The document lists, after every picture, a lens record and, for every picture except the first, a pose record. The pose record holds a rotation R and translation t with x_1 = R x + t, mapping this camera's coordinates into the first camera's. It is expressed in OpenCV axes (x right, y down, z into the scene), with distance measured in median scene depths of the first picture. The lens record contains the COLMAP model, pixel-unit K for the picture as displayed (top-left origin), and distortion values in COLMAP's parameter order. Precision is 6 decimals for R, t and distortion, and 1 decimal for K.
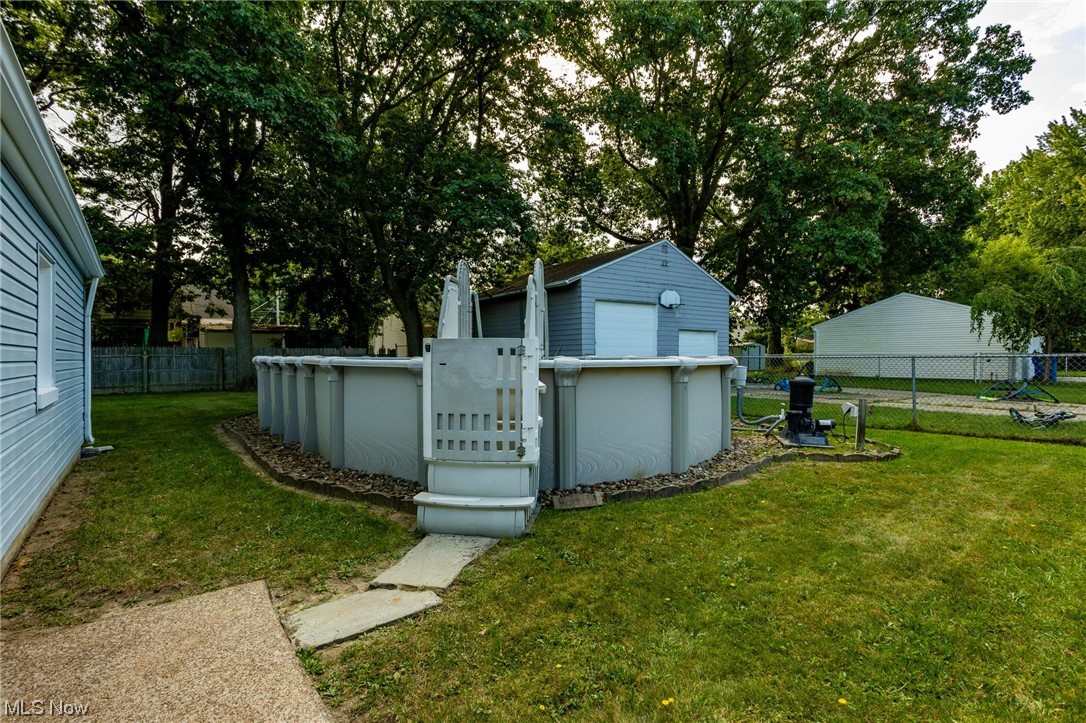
lens RADIAL K [[535.8, 0, 544.2], [0, 535.8, 361.8], [0, 0, 1]] dist [-0.051213, 0.029666]
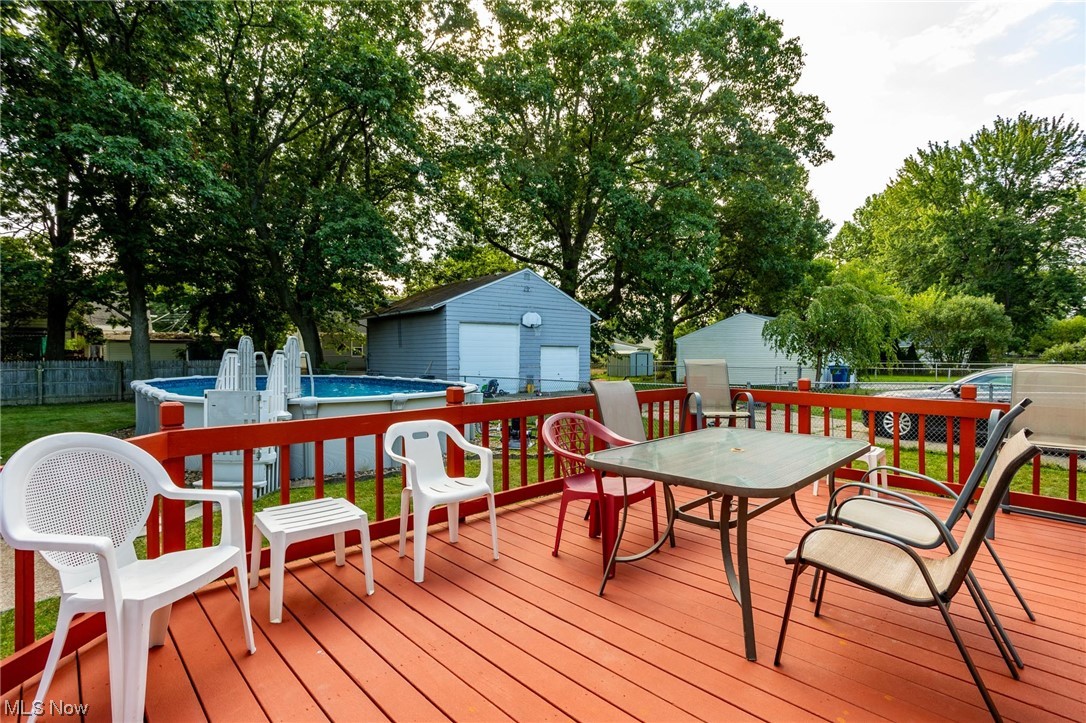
lens RADIAL K [[535.8, 0, 549.1], [0, 535.8, 362.6], [0, 0, 1]] dist [-0.051213, 0.029666]
pose [[0.993626, -0.001117, 0.112722, 0.140144], [0.000652, 0.999991, 0.004163, -0.028471], [-0.112725, -0.004063, 0.993618, -0.164524]]
